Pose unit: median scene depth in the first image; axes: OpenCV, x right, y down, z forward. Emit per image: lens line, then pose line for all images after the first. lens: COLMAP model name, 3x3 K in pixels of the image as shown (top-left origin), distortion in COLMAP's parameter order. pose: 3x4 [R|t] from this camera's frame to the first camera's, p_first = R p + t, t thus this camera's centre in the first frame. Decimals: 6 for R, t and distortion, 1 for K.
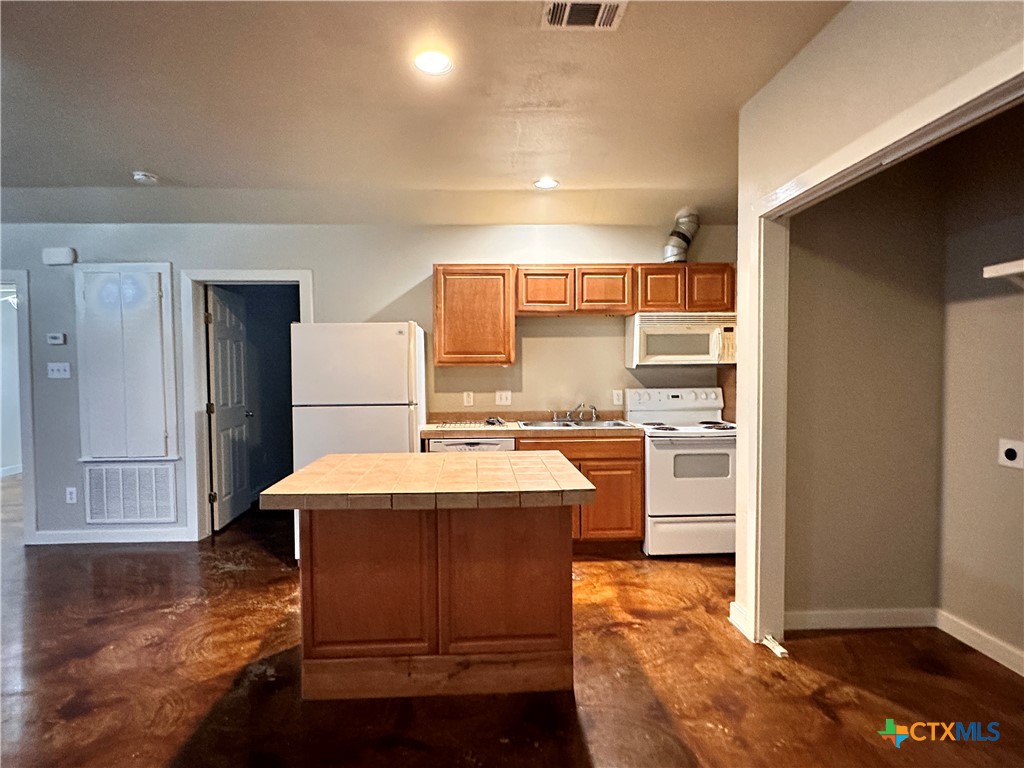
lens RADIAL K [[572.6, 0, 505.8], [0, 572.6, 390.8], [0, 0, 1]] dist [-0.003433, 0.000863]
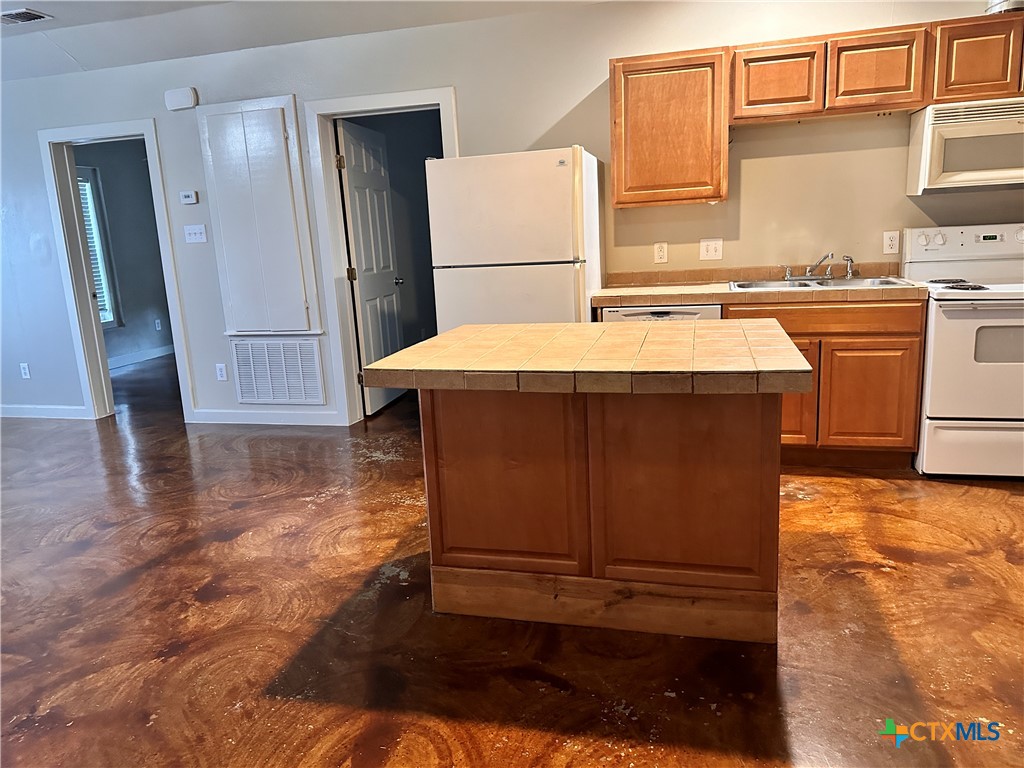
lens RADIAL K [[717.7, 0, 510.0], [0, 717.7, 383.9], [0, 0, 1]] dist [0.060813, -0.070602]
pose [[0.952354, 0.023816, -0.304062, 0.055379], [0.030529, 0.984496, 0.172730, 0.021830], [0.303462, -0.173783, 0.936862, 0.071591]]
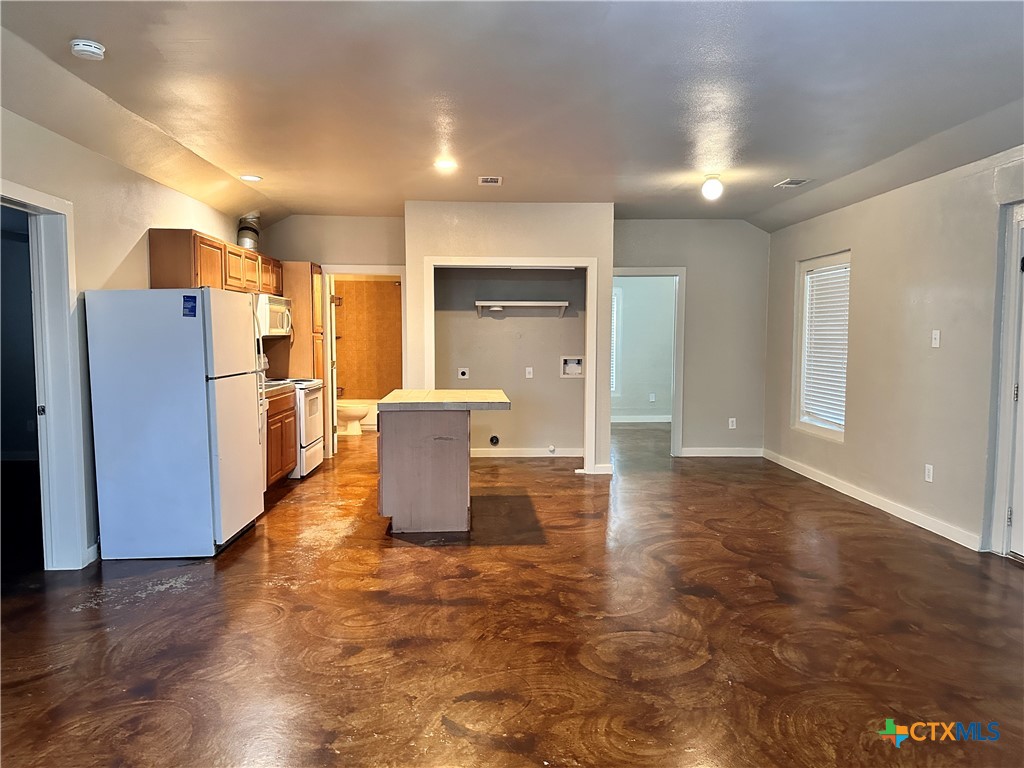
lens RADIAL K [[717.7, 0, 510.4], [0, 717.7, 383.1], [0, 0, 1]] dist [0.060813, -0.070602]
pose [[-0.006887, -0.056649, 0.998370, -1.986007], [0.040625, 0.997554, 0.056883, -0.017133], [-0.999151, 0.040950, -0.004568, 0.691701]]
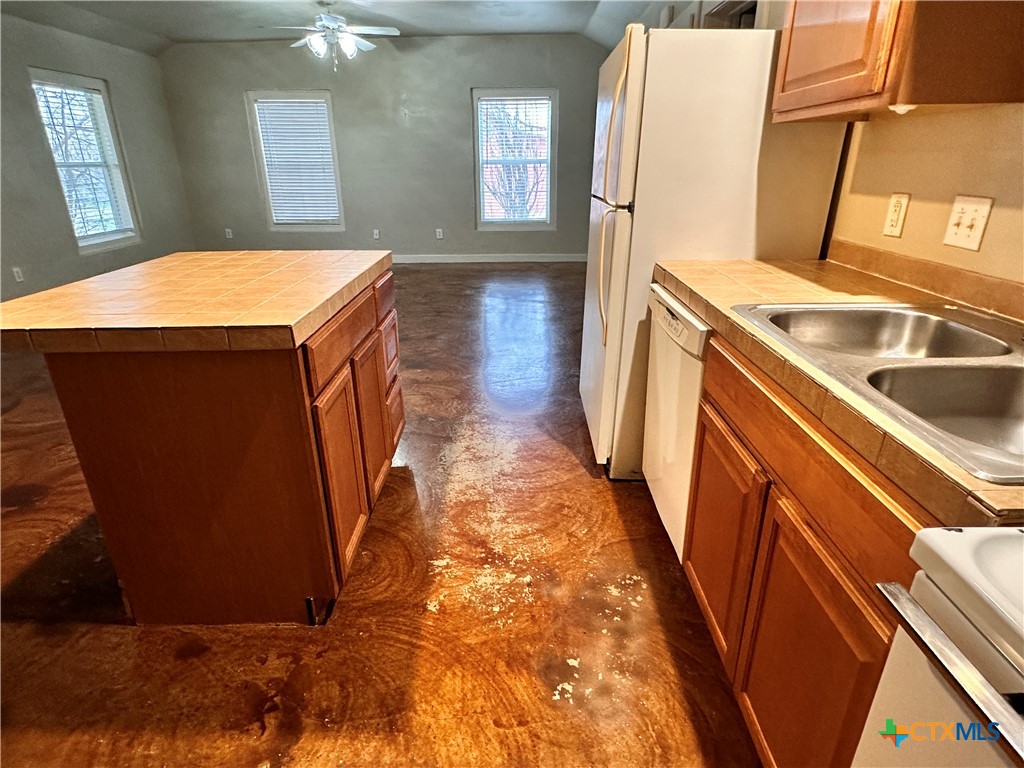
lens RADIAL K [[572.6, 0, 503.8], [0, 572.6, 382.5], [0, 0, 1]] dist [-0.003433, 0.000863]
pose [[-0.058462, 0.365943, -0.928799, 0.515919], [-0.030795, 0.929287, 0.368073, -0.021006], [0.997815, 0.050121, -0.043058, 1.199468]]
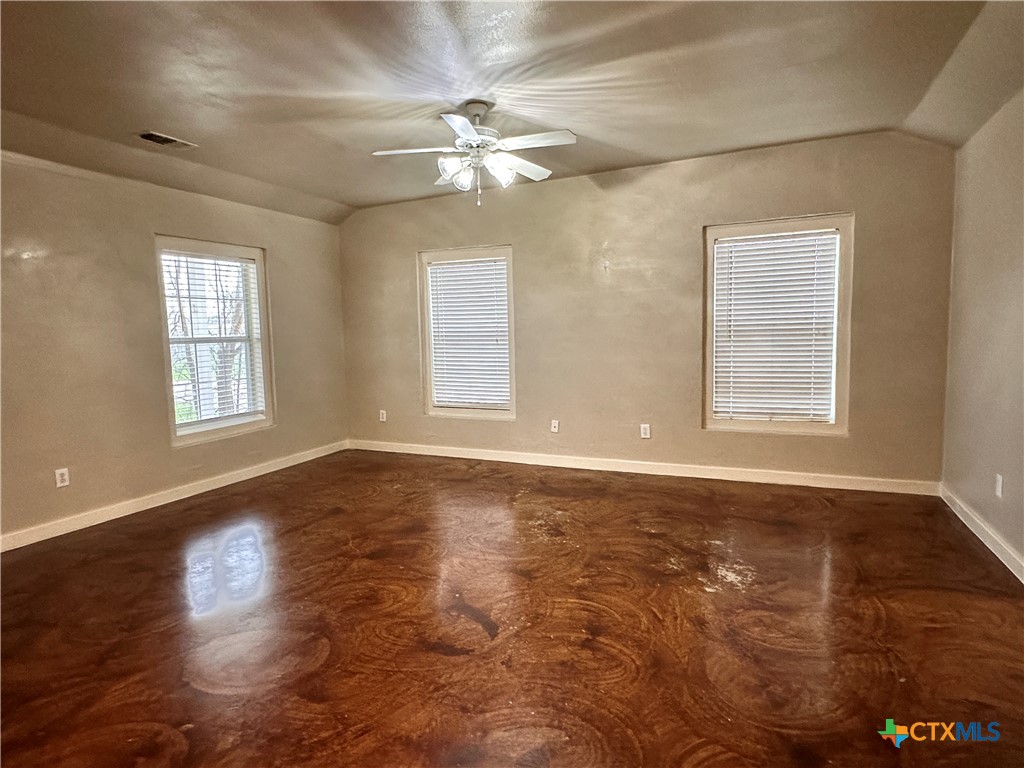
lens RADIAL K [[572.6, 0, 506.1], [0, 572.6, 390.7], [0, 0, 1]] dist [-0.003433, 0.000863]
pose [[-0.452258, 0.112491, -0.884765, -0.428960], [-0.007278, 0.991516, 0.129784, -0.025322], [0.891858, 0.065135, -0.447602, 1.153791]]
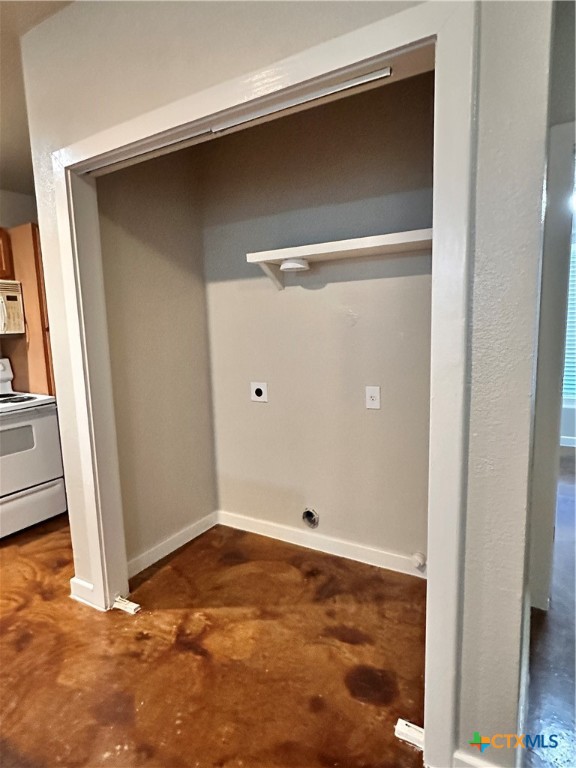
lens RADIAL K [[429.4, 0, 280.3], [0, 429.4, 385.0], [0, 0, 1]] dist [-0.003433, 0.000863]
pose [[0.545271, -0.119191, 0.829743, 0.023784], [0.060429, 0.992853, 0.102911, -0.011833], [-0.836079, -0.005974, 0.548577, 0.314929]]
